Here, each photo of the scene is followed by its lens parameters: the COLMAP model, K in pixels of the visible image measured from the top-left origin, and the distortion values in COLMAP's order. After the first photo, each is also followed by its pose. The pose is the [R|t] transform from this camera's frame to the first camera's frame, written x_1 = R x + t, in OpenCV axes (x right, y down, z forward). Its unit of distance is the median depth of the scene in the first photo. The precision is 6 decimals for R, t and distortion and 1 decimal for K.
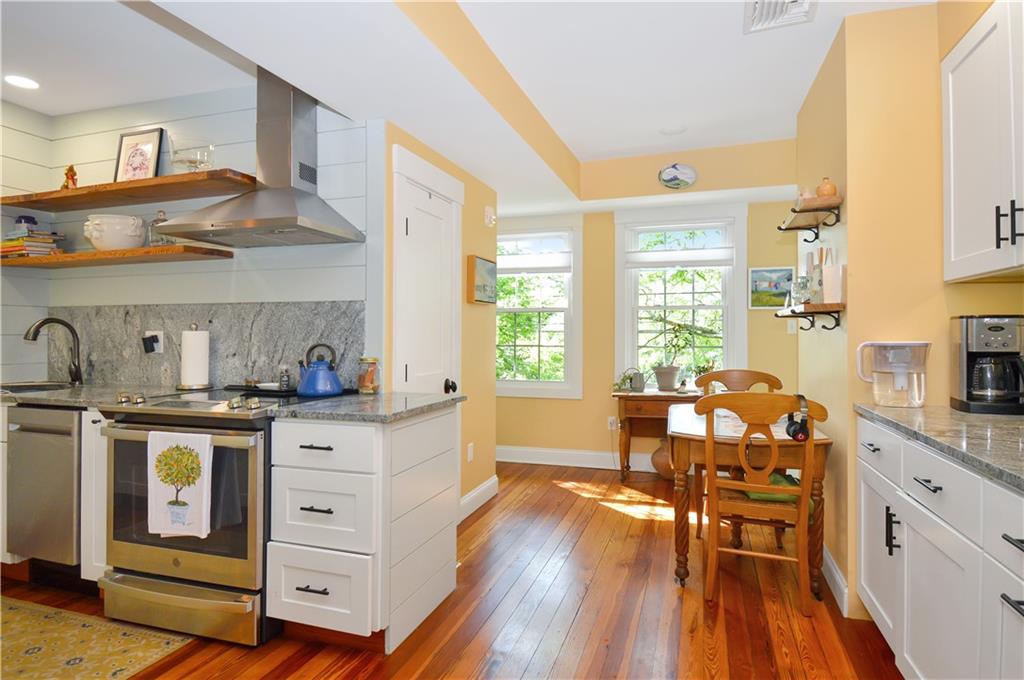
lens RADIAL K [[545.7, 0, 548.2], [0, 545.7, 343.1], [0, 0, 1]] dist [0.033848, -0.035538]
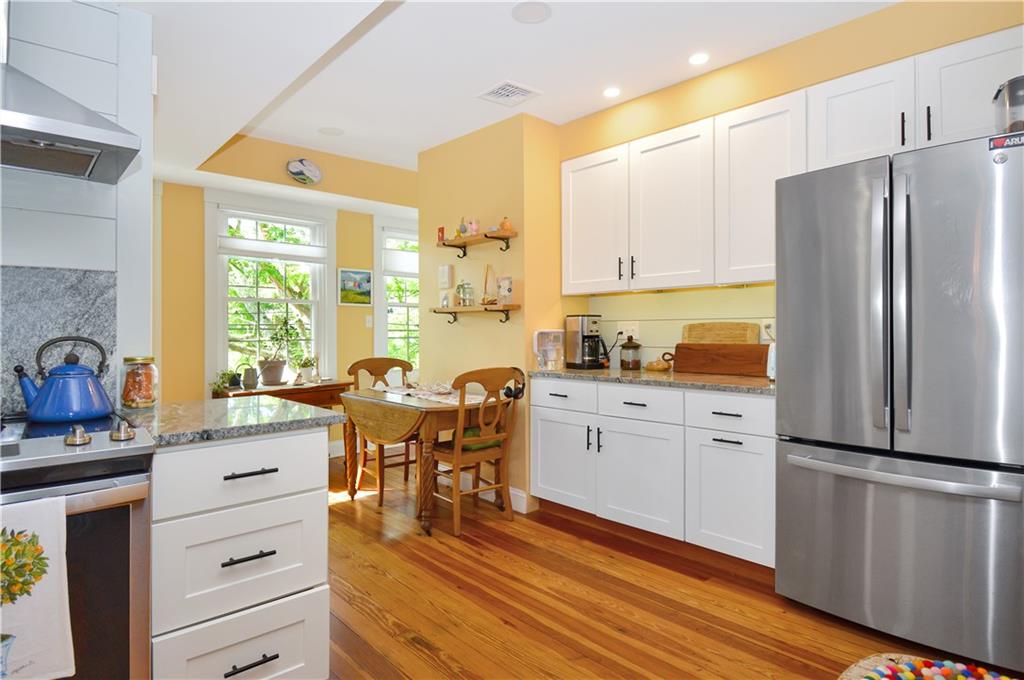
lens RADIAL K [[535.2, 0, 510.0], [0, 535.2, 333.4], [0, 0, 1]] dist [-0.000368, -0.000430]
pose [[0.507183, -0.005608, 0.861820, -0.671564], [0.015433, 0.999878, -0.002576, 0.007092], [-0.861700, 0.014607, 0.507208, 0.253565]]
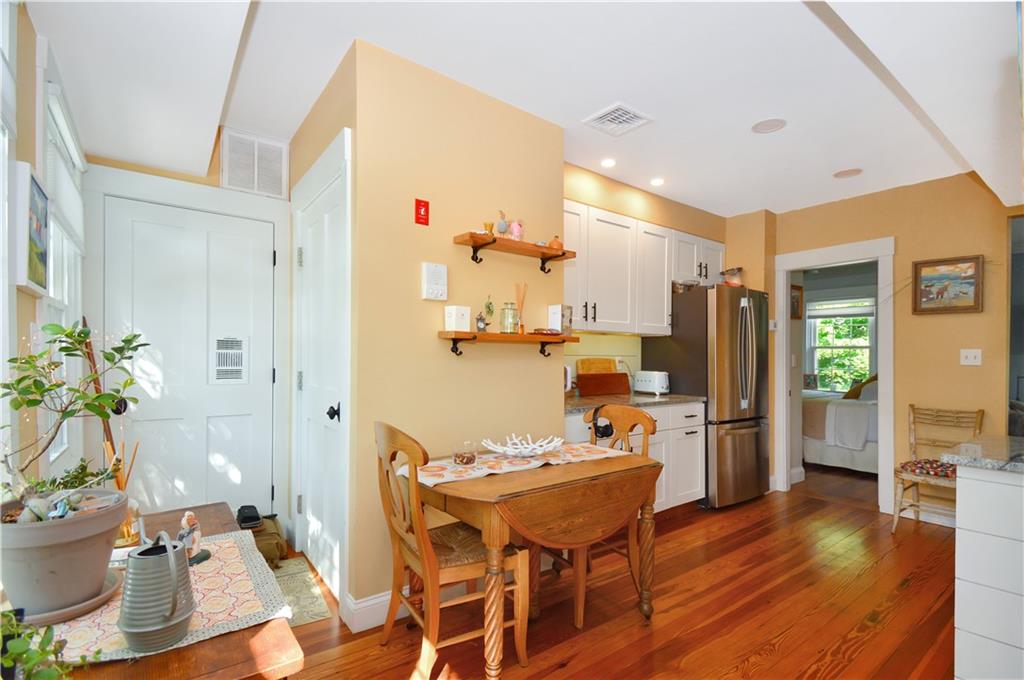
lens RADIAL K [[482.5, 0, 497.0], [0, 482.5, 351.1], [0, 0, 1]] dist [0.033386, -0.032528]
pose [[-0.796426, -0.000883, 0.604736, -0.067824], [-0.001029, 0.999999, 0.000105, -0.035148], [-0.604735, -0.000539, -0.796426, 1.856962]]
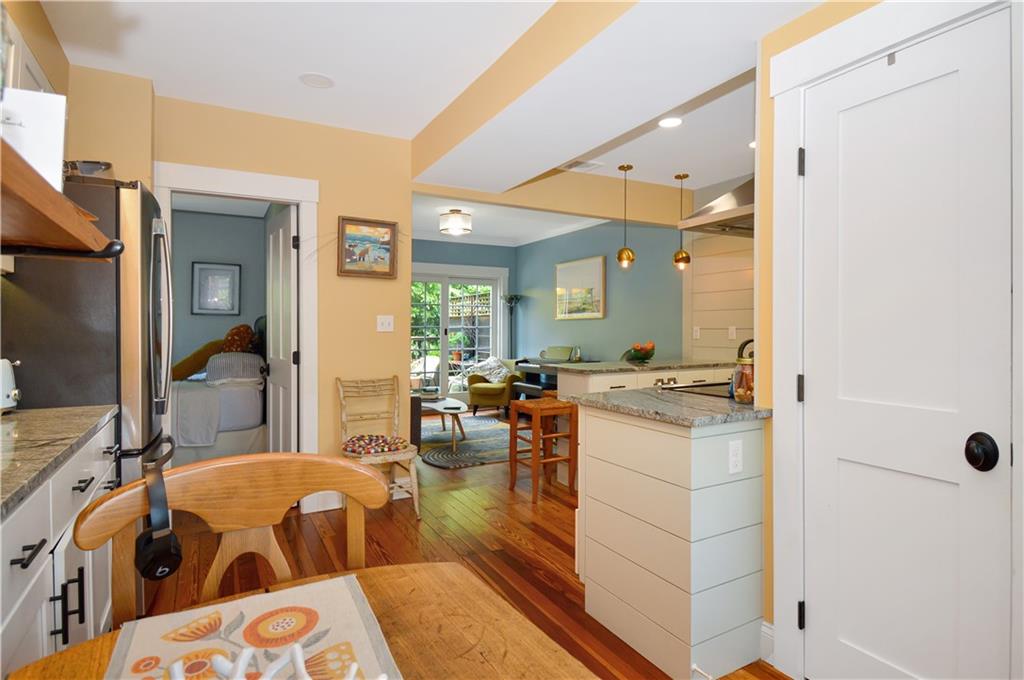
lens RADIAL K [[534.5, 0, 524.0], [0, 534.5, 338.9], [0, 0, 1]] dist [0.000981, -0.011912]
pose [[-0.675302, 0.015049, -0.737387, 0.486566], [-0.003572, 0.999713, 0.023674, -0.016582], [0.737532, 0.018621, -0.675055, 1.302304]]
